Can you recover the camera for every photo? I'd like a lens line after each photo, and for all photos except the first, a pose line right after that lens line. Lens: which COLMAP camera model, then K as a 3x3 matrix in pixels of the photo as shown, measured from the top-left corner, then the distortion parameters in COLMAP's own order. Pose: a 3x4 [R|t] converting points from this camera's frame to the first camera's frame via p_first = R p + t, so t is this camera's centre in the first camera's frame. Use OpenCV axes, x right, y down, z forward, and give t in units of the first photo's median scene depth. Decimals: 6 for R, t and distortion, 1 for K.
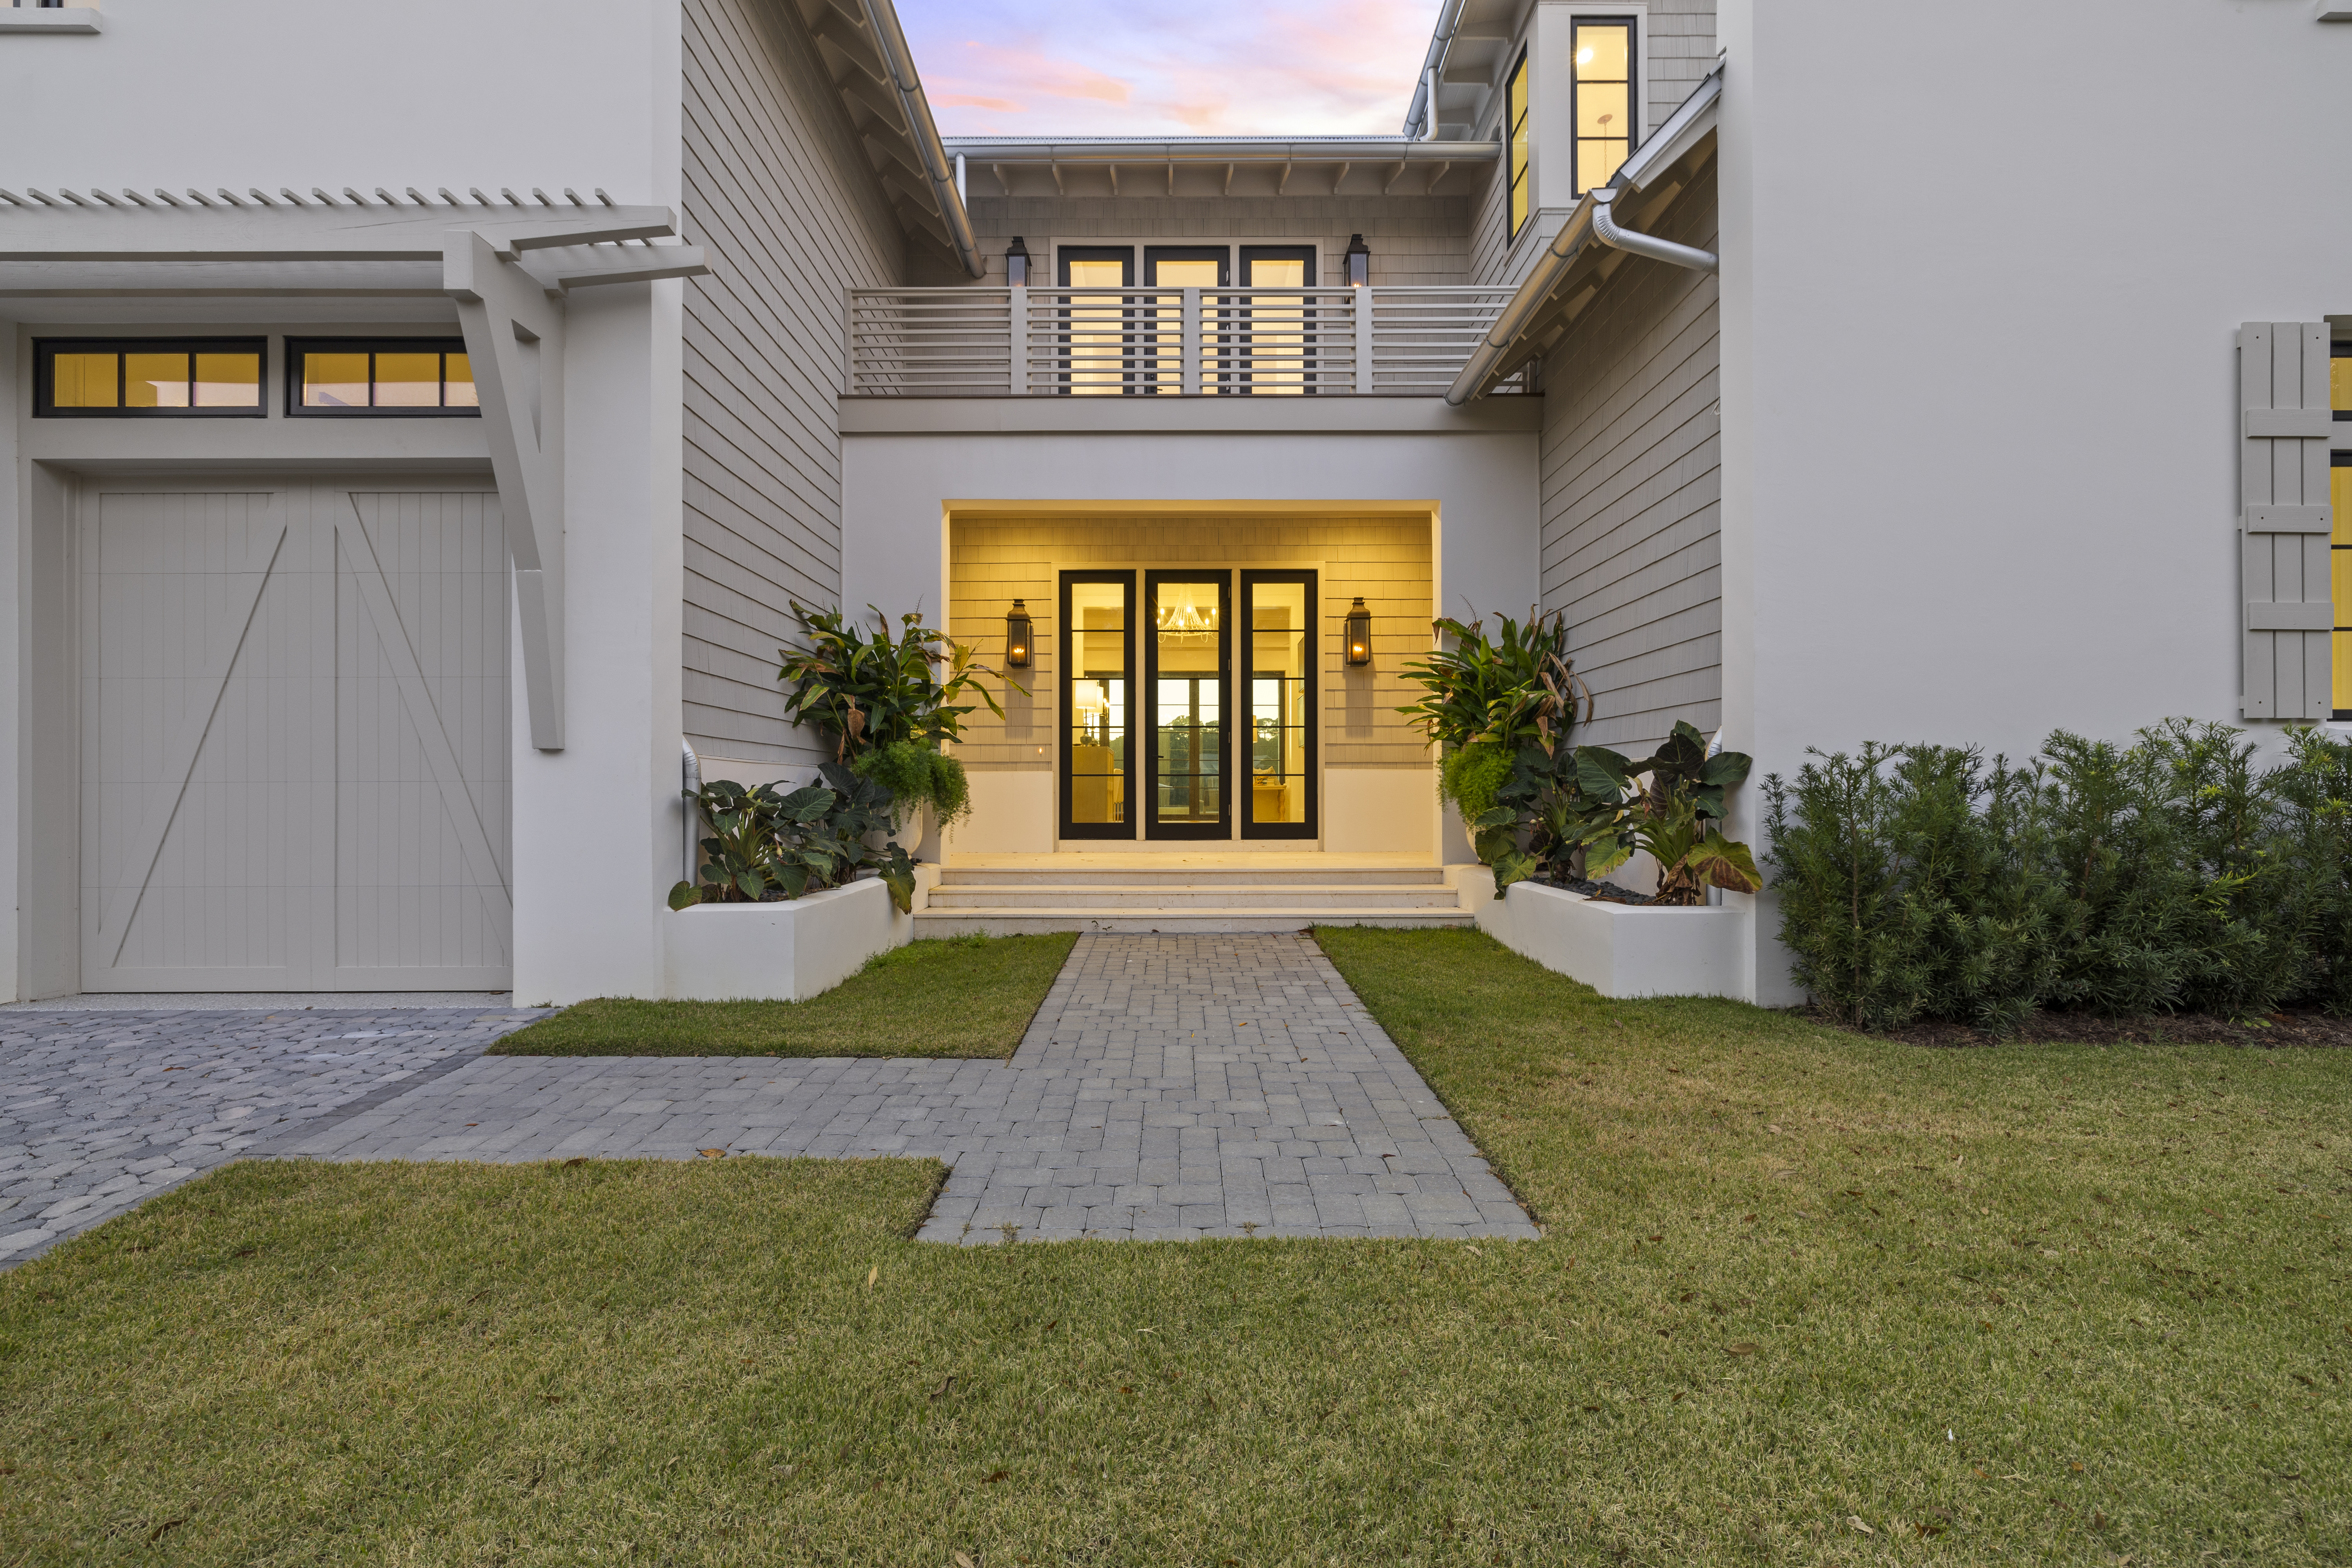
lens RADIAL K [[991.6, 0, 1170.9], [0, 991.6, 795.3], [0, 0, 1]] dist [0.000092, -0.003732]
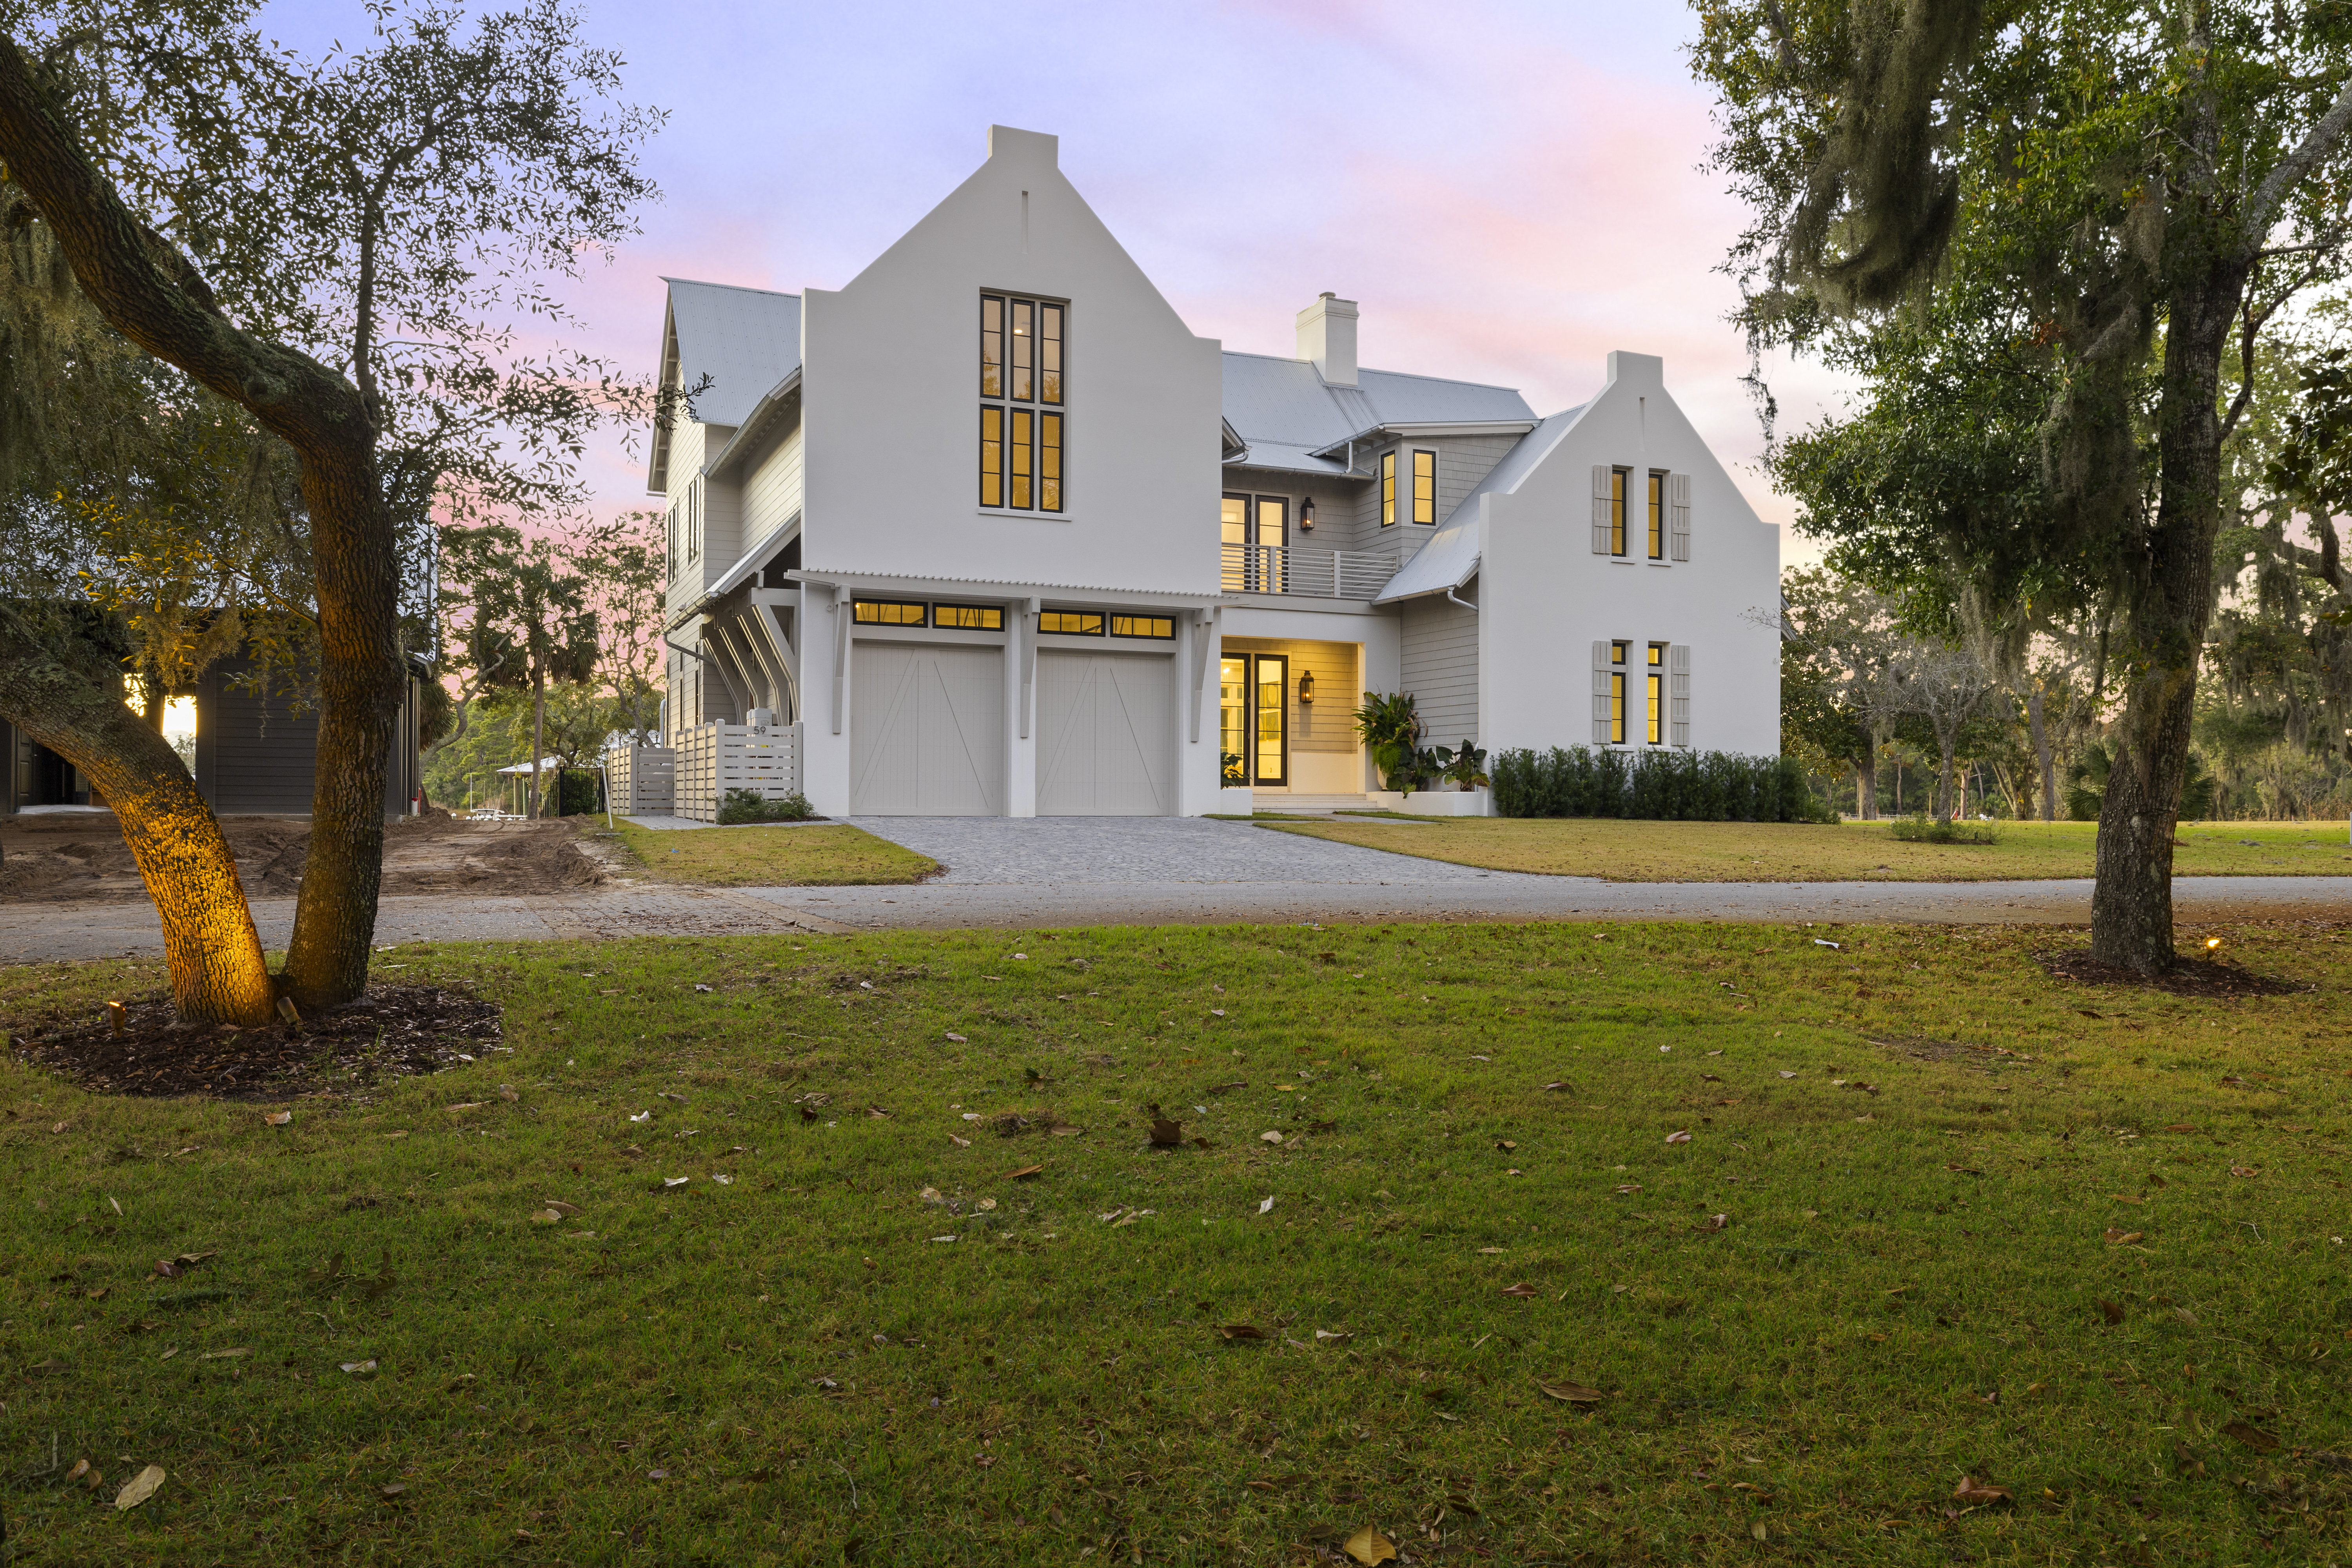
lens RADIAL K [[1691.0, 0, 1176.0], [0, 1691.0, 784.0], [0, 0, 1]] dist [-0.000090, -0.000049]
pose [[0.909309, 0.012620, 0.415931, -2.023225], [-0.007870, 0.999883, -0.013132, 0.116175], [-0.416048, 0.008667, 0.909301, -2.784316]]
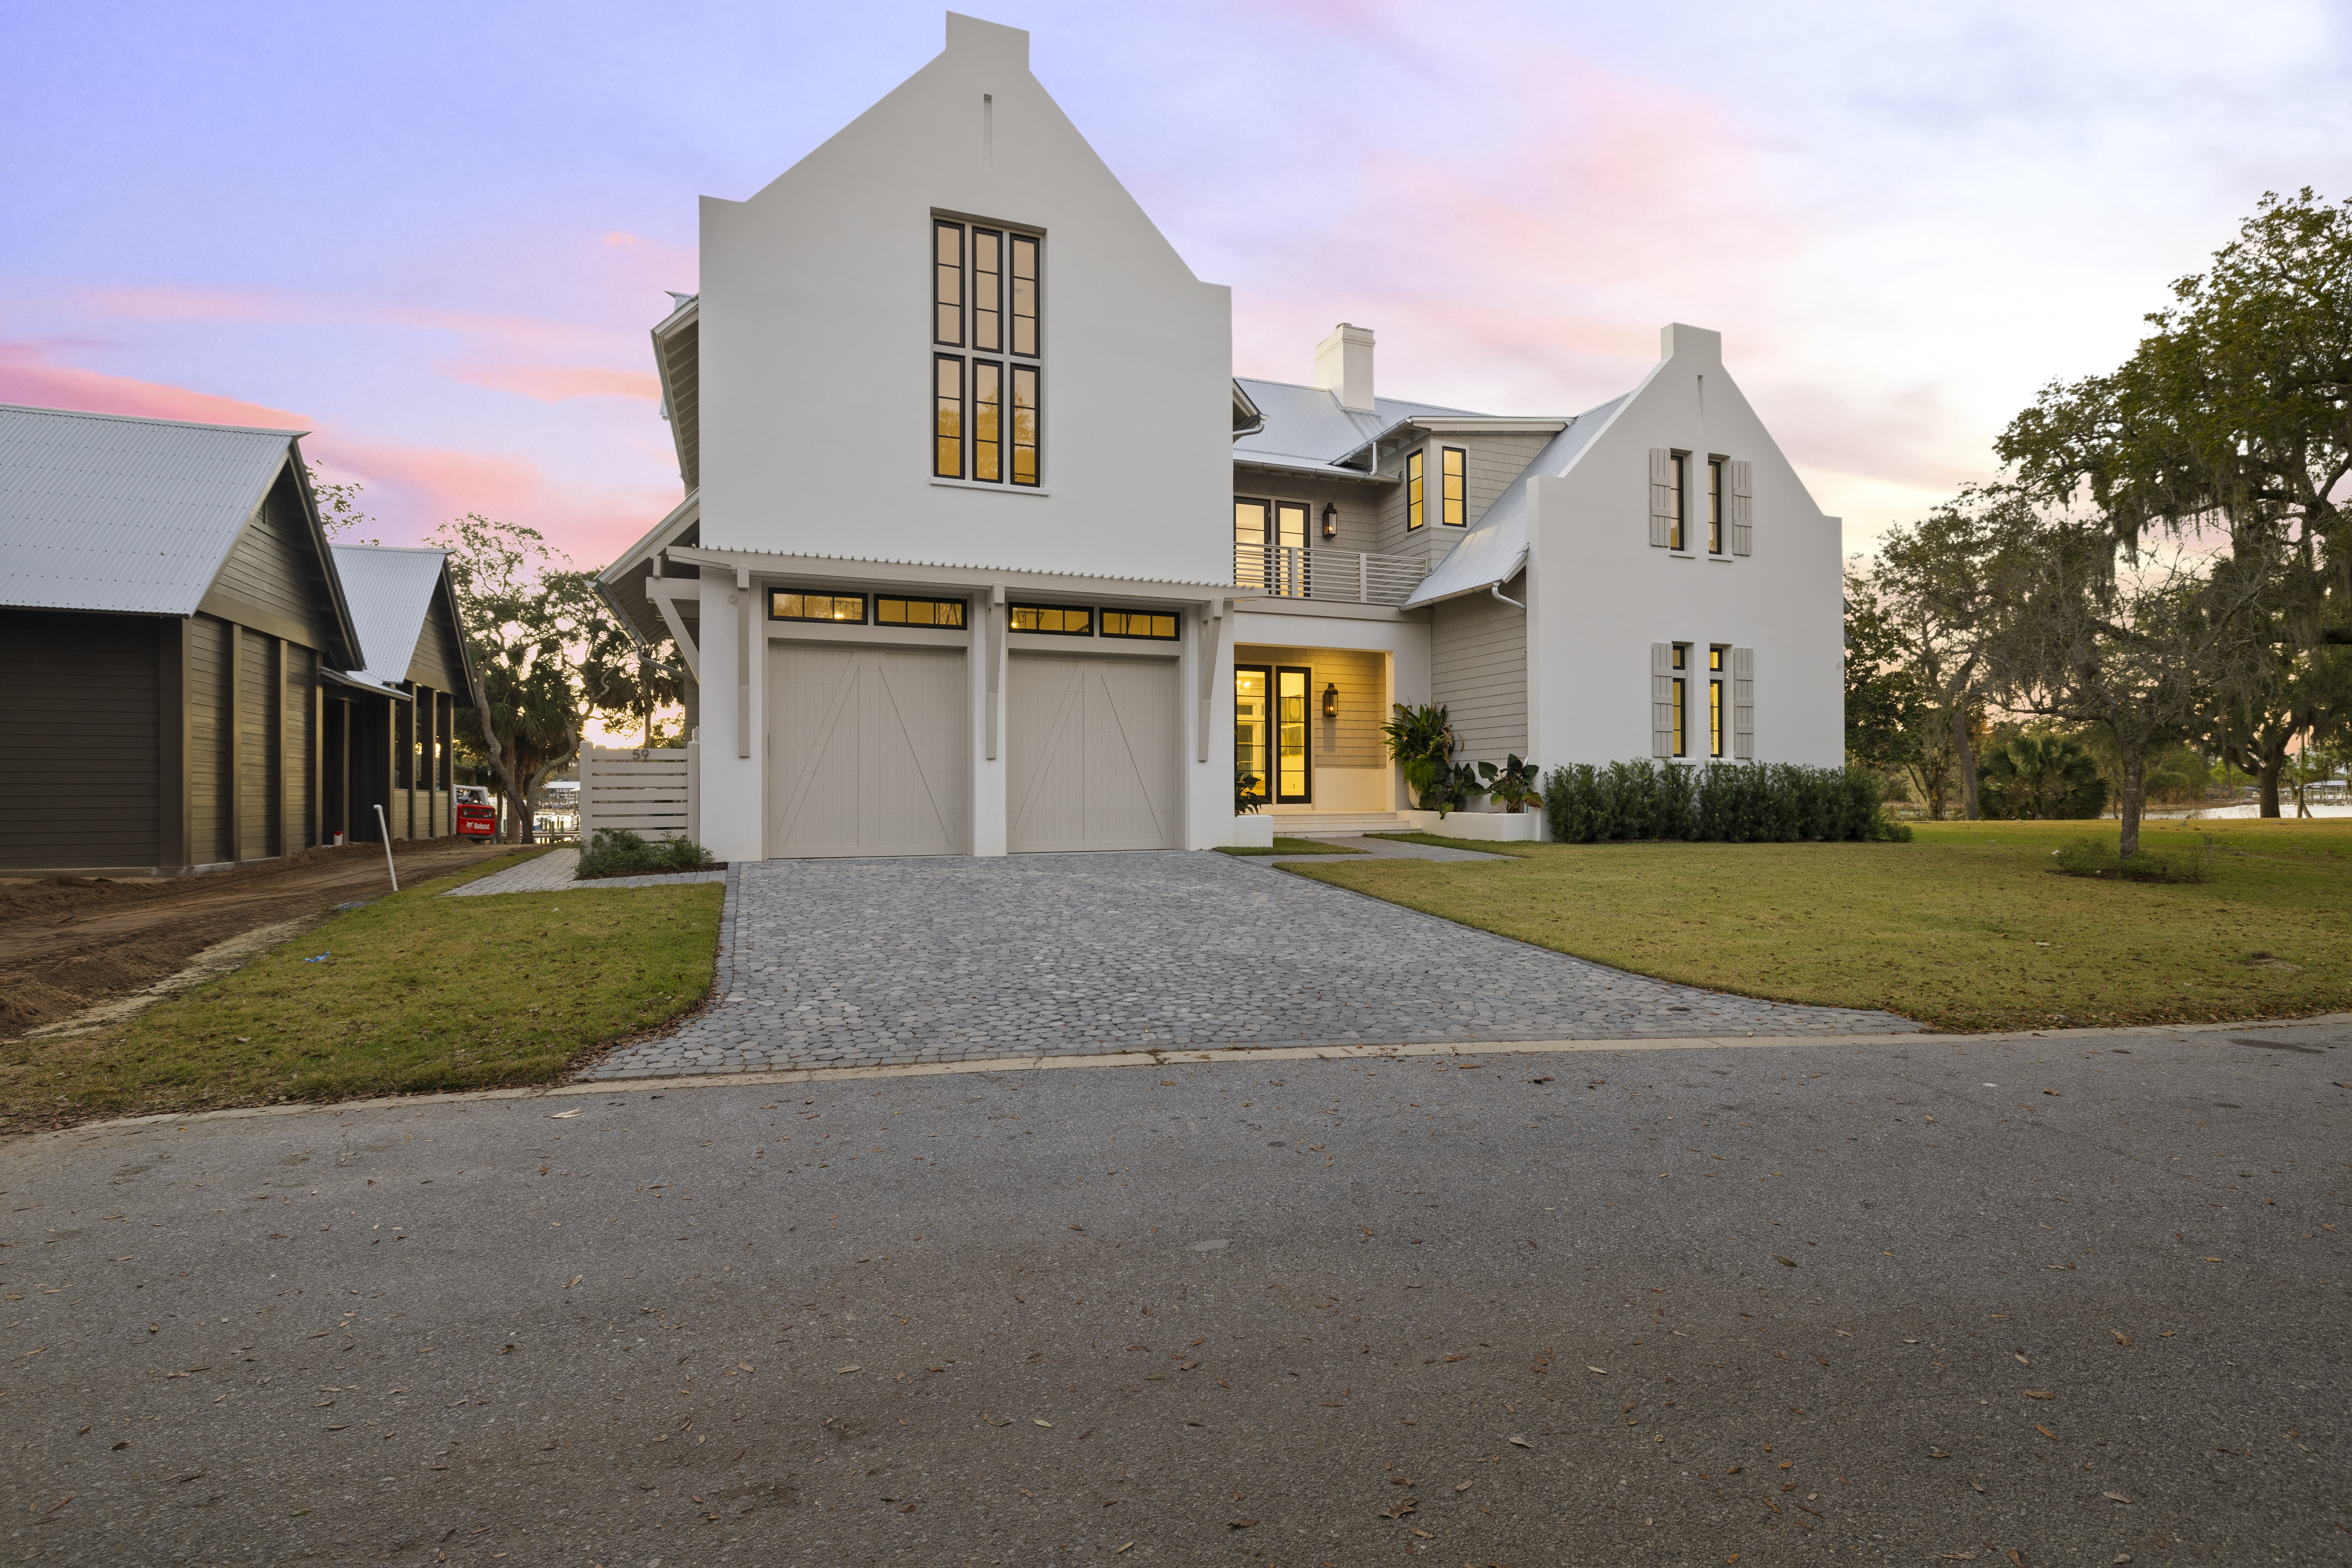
lens RADIAL K [[1122.5, 0, 1176.0], [0, 1122.5, 784.0], [0, 0, 1]] dist [-0.017392, -0.000062]
pose [[0.928286, 0.002925, 0.371855, -1.244120], [0.000355, 0.999962, -0.008751, 0.033041], [-0.371866, 0.008256, 0.928250, -1.301245]]
